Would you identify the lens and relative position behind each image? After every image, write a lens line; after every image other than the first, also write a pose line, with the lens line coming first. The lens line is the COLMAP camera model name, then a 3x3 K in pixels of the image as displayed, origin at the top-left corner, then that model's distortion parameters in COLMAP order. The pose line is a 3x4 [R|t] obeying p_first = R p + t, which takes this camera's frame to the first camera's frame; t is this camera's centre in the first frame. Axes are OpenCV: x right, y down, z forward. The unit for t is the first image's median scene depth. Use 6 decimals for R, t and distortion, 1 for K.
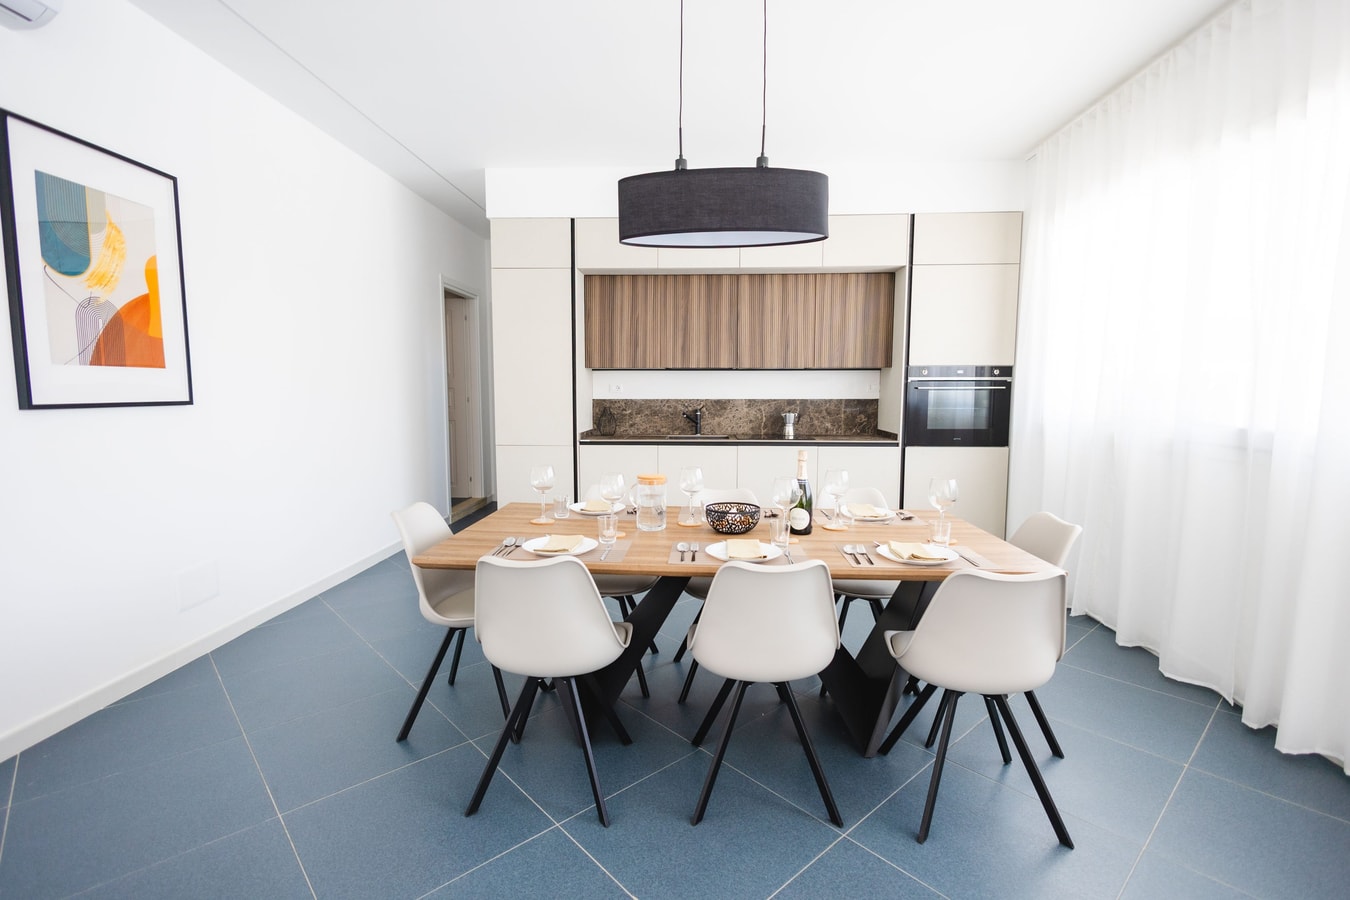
lens RADIAL K [[653.8, 0, 684.3], [0, 653.8, 447.5], [0, 0, 1]] dist [0.015448, -0.000069]
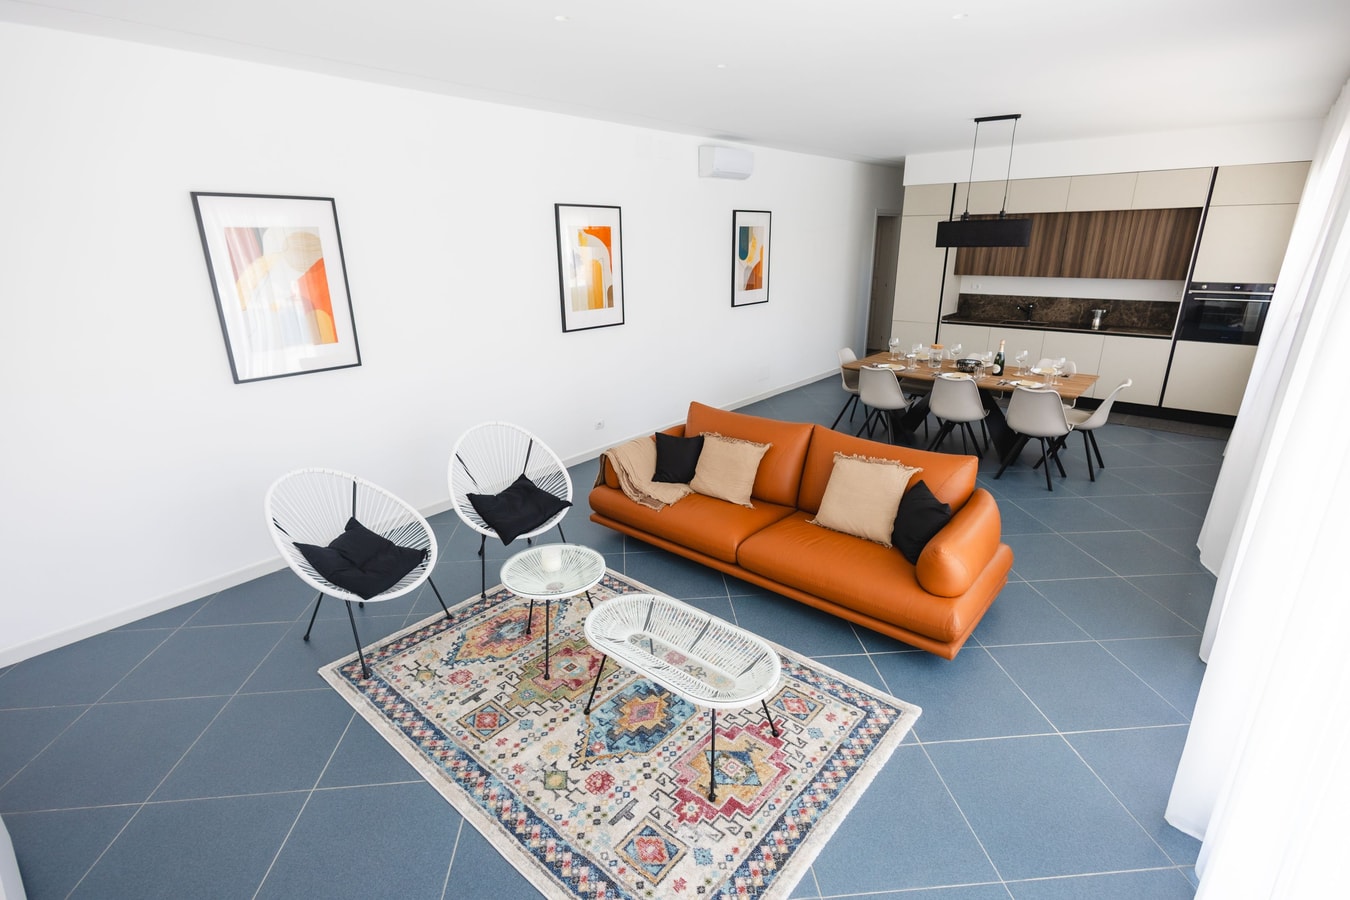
lens RADIAL K [[653.8, 0, 684.3], [0, 653.8, 447.5], [0, 0, 1]] dist [0.015448, -0.000069]
pose [[0.803805, 0.176879, -0.567988, 0.326243], [-0.048207, 0.971002, 0.234162, -0.057575], [0.592936, -0.160840, 0.789023, -0.782126]]
